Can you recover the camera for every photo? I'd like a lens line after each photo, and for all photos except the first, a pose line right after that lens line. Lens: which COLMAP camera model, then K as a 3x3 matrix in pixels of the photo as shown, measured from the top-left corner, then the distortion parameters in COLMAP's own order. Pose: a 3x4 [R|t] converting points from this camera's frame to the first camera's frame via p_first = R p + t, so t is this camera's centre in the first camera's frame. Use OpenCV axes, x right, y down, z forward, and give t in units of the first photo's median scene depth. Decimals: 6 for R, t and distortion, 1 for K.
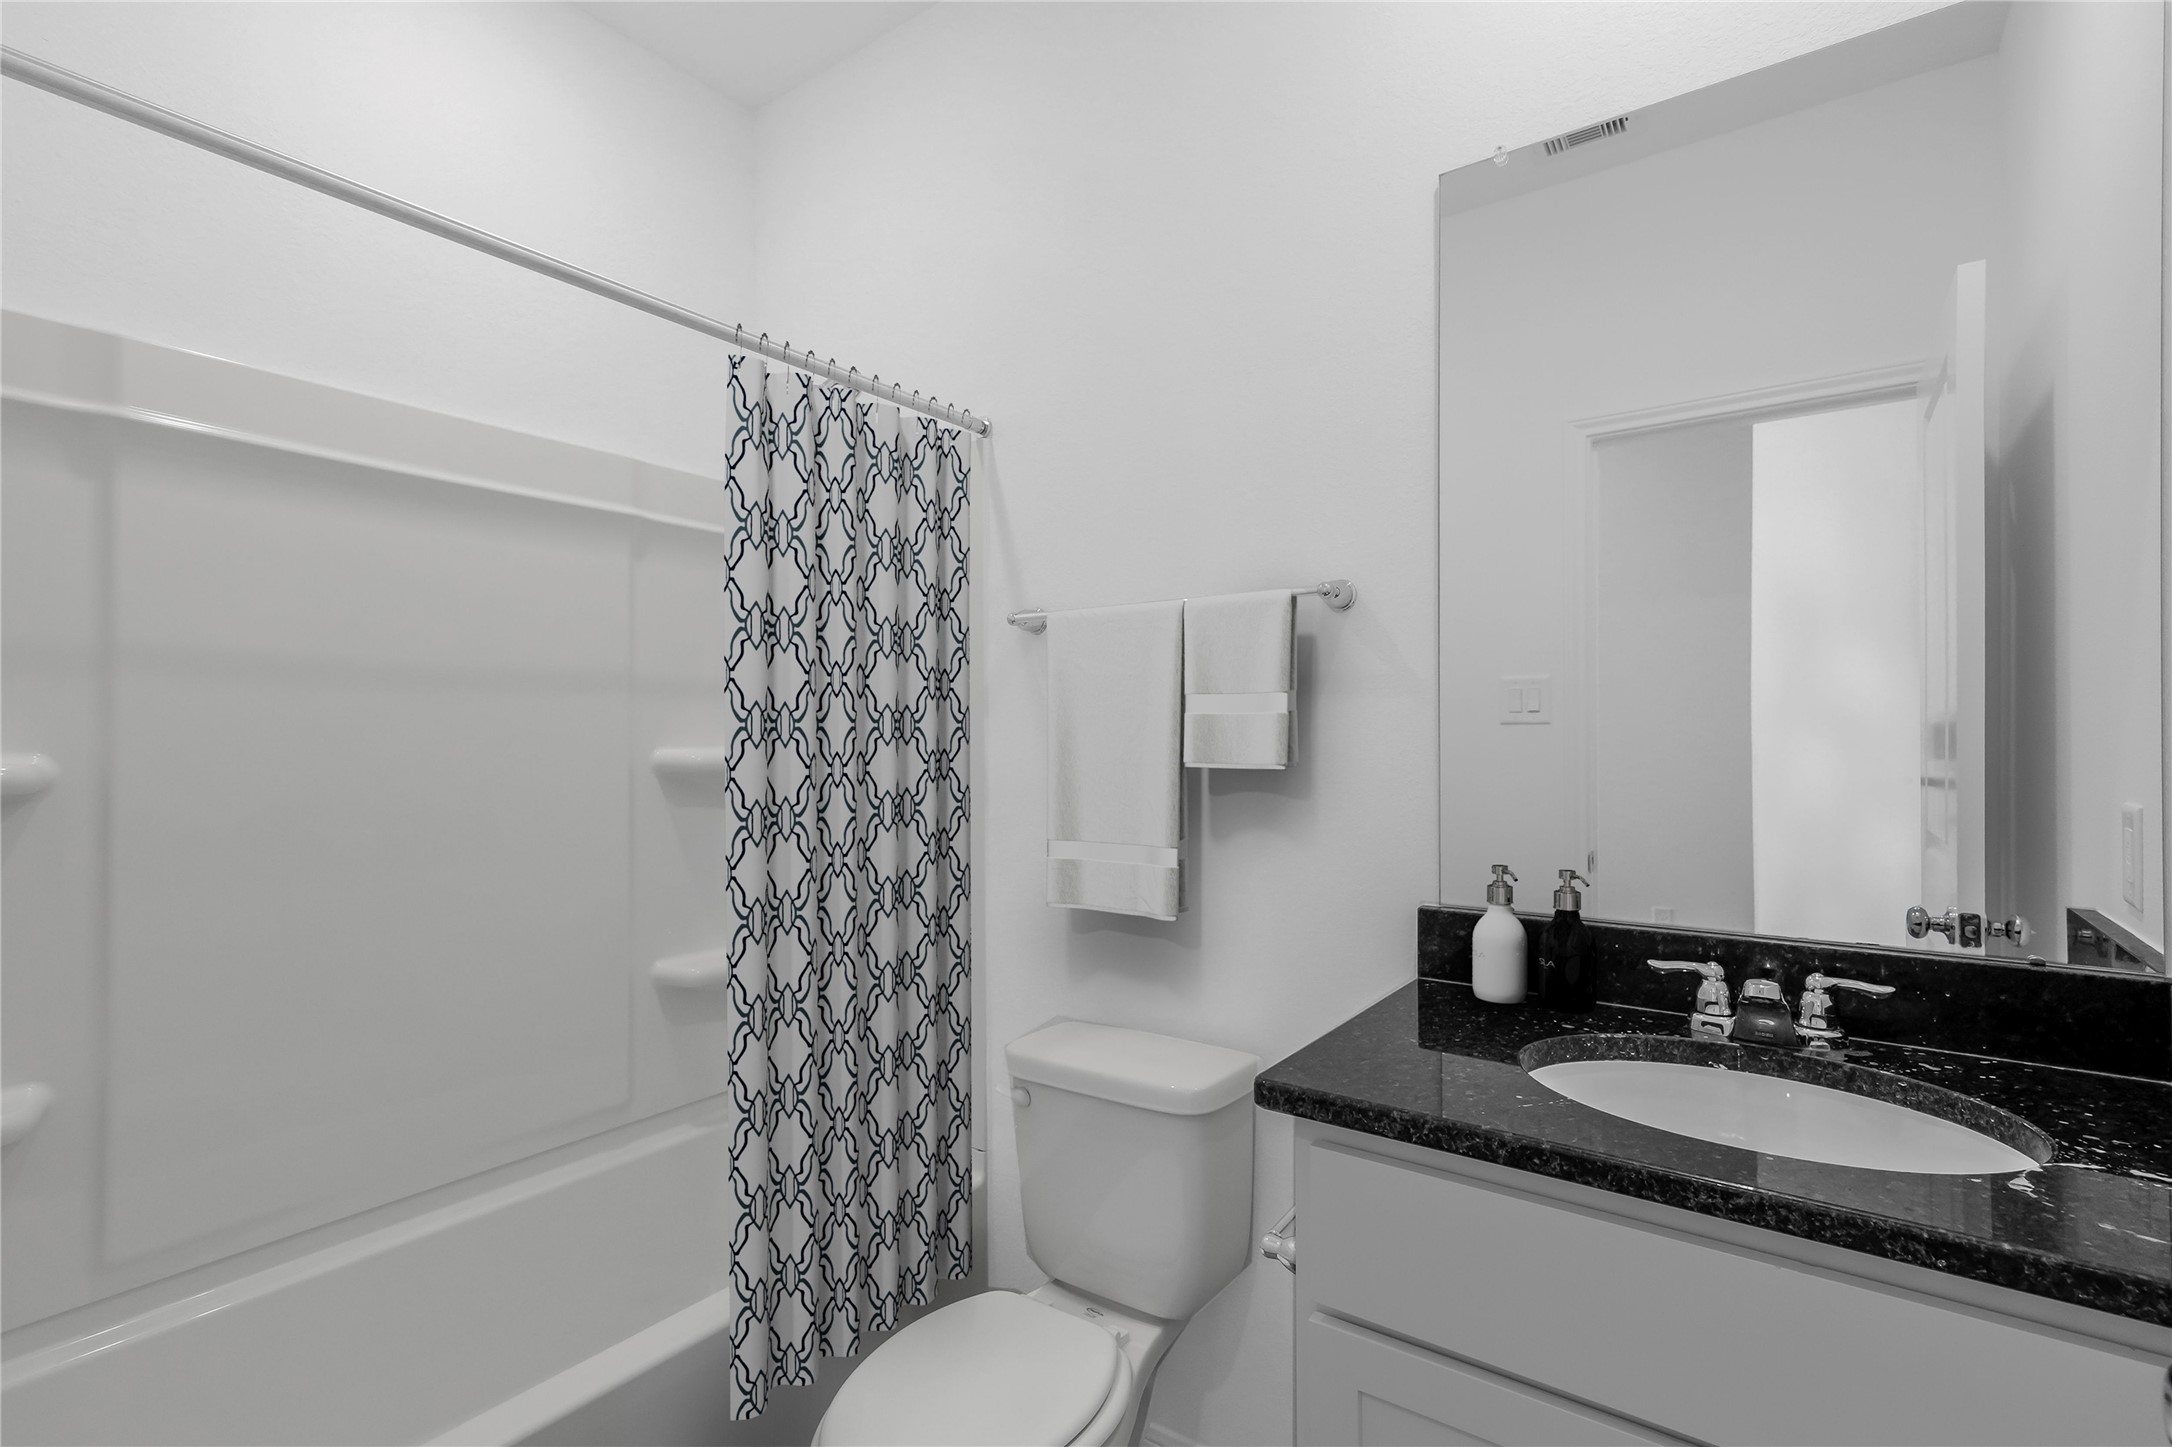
lens RADIAL K [[997.6, 0, 1086.0], [0, 997.6, 723.5], [0, 0, 1]] dist [-0.001391, -0.000088]
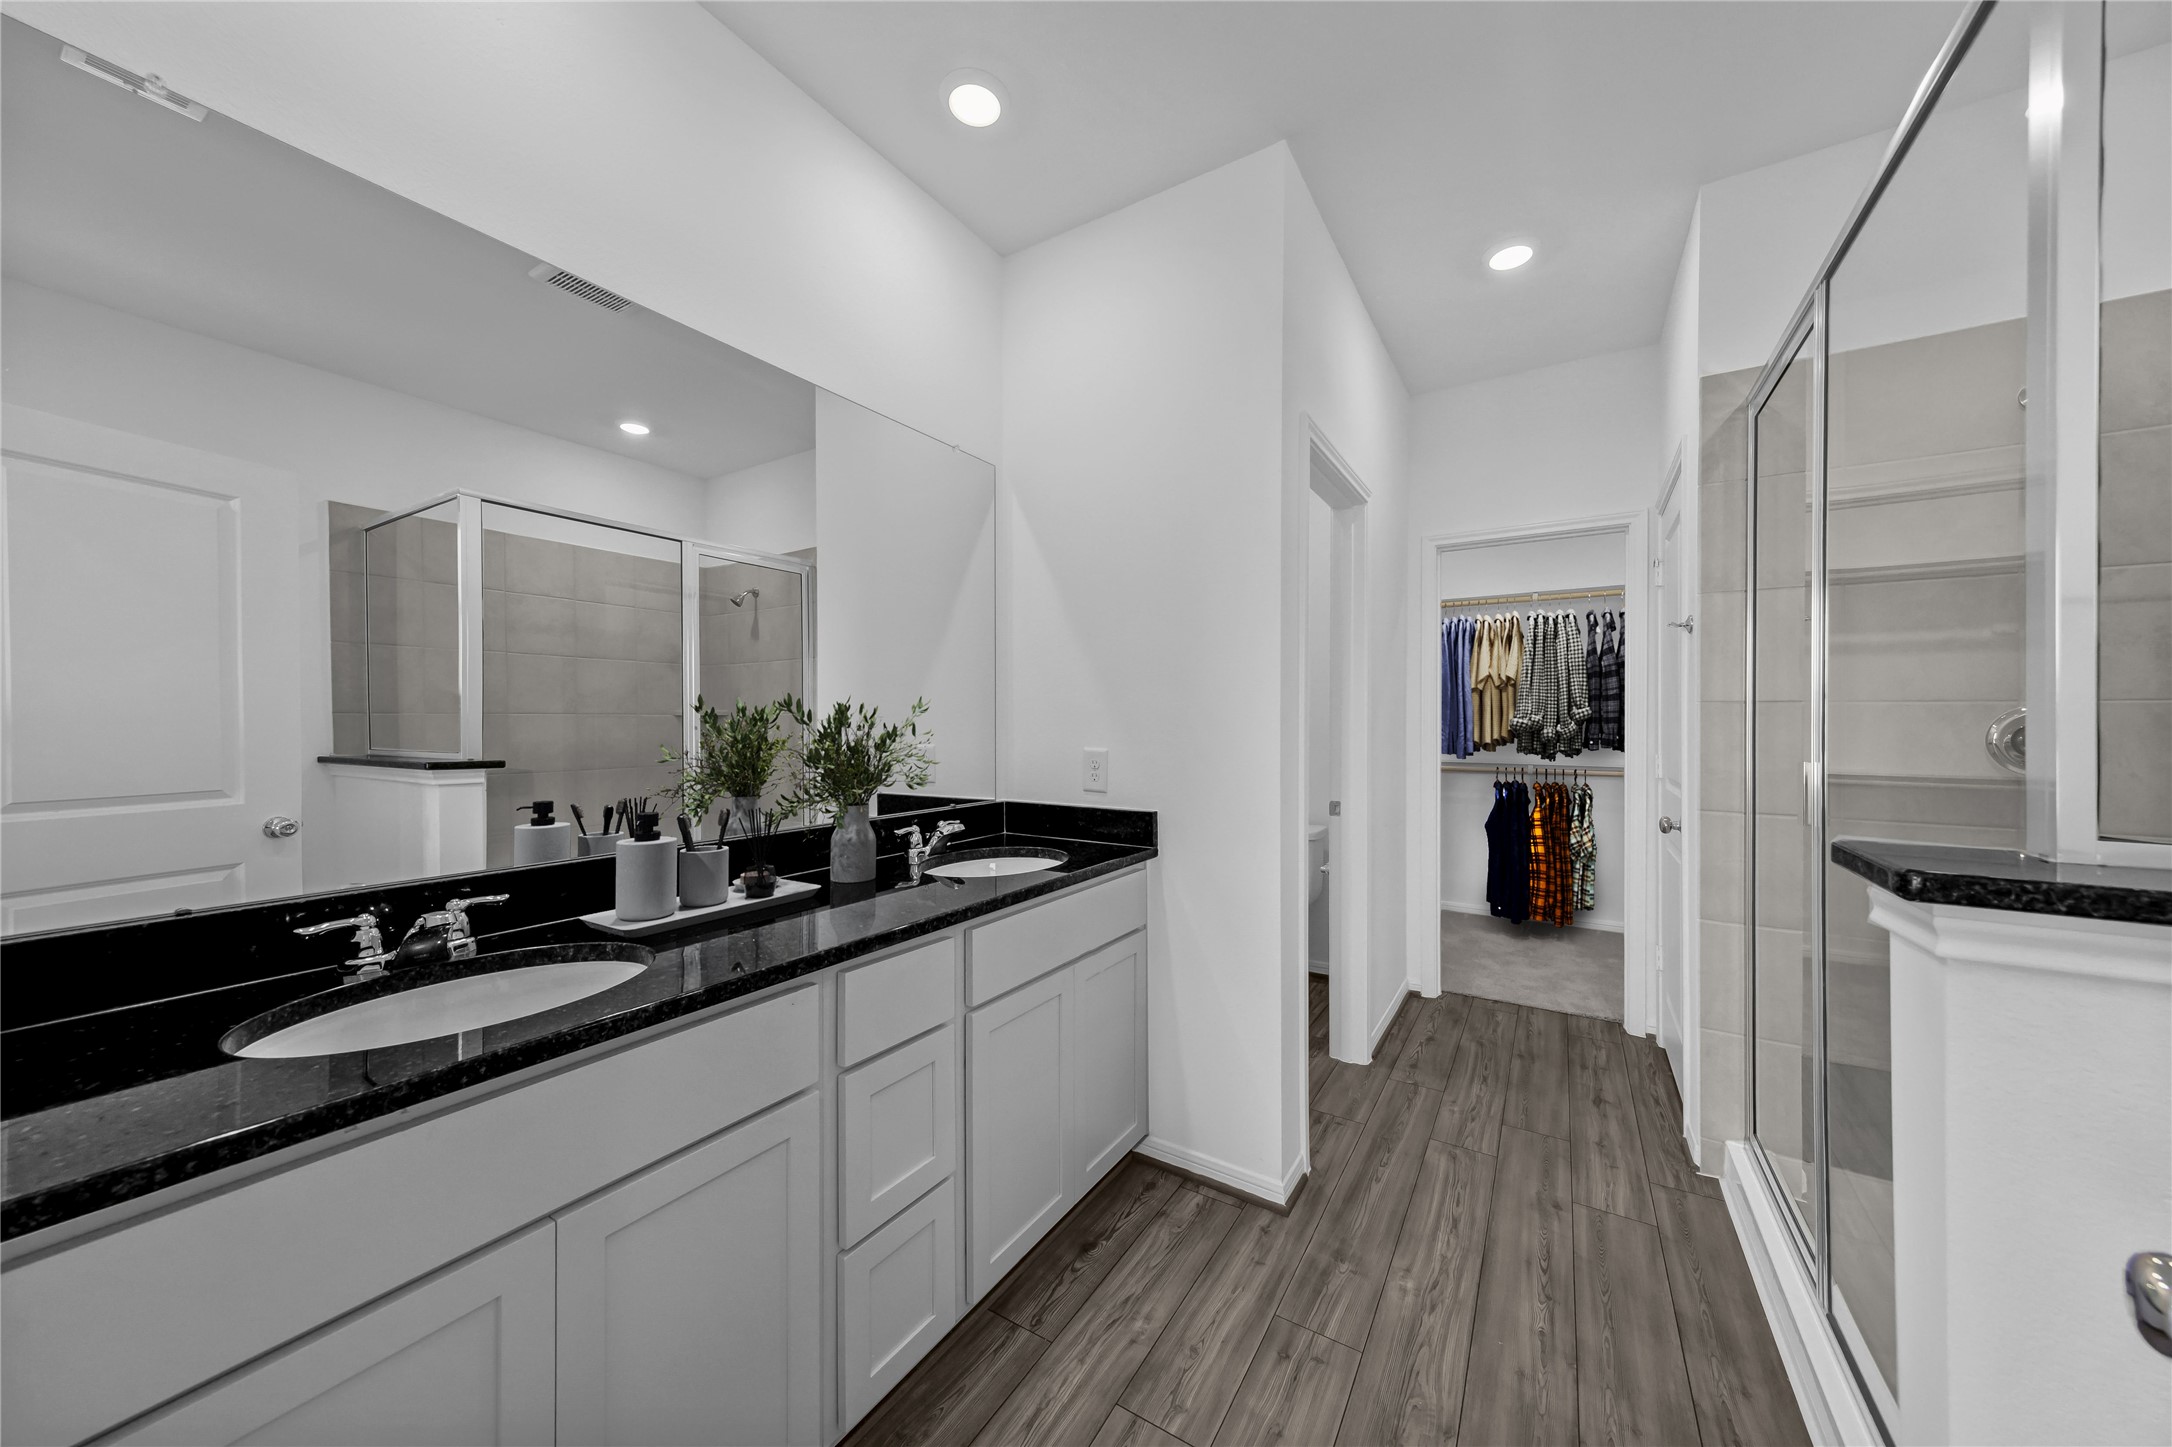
lens RADIAL K [[744.6, 0, 1086.0], [0, 744.6, 723.5], [0, 0, 1]] dist [-0.000247, -0.000049]
pose [[-0.034572, 0.004314, 0.999393, -0.295434], [-0.021698, 0.999752, -0.005066, 0.001350], [-0.999167, -0.021860, -0.034470, 0.189318]]
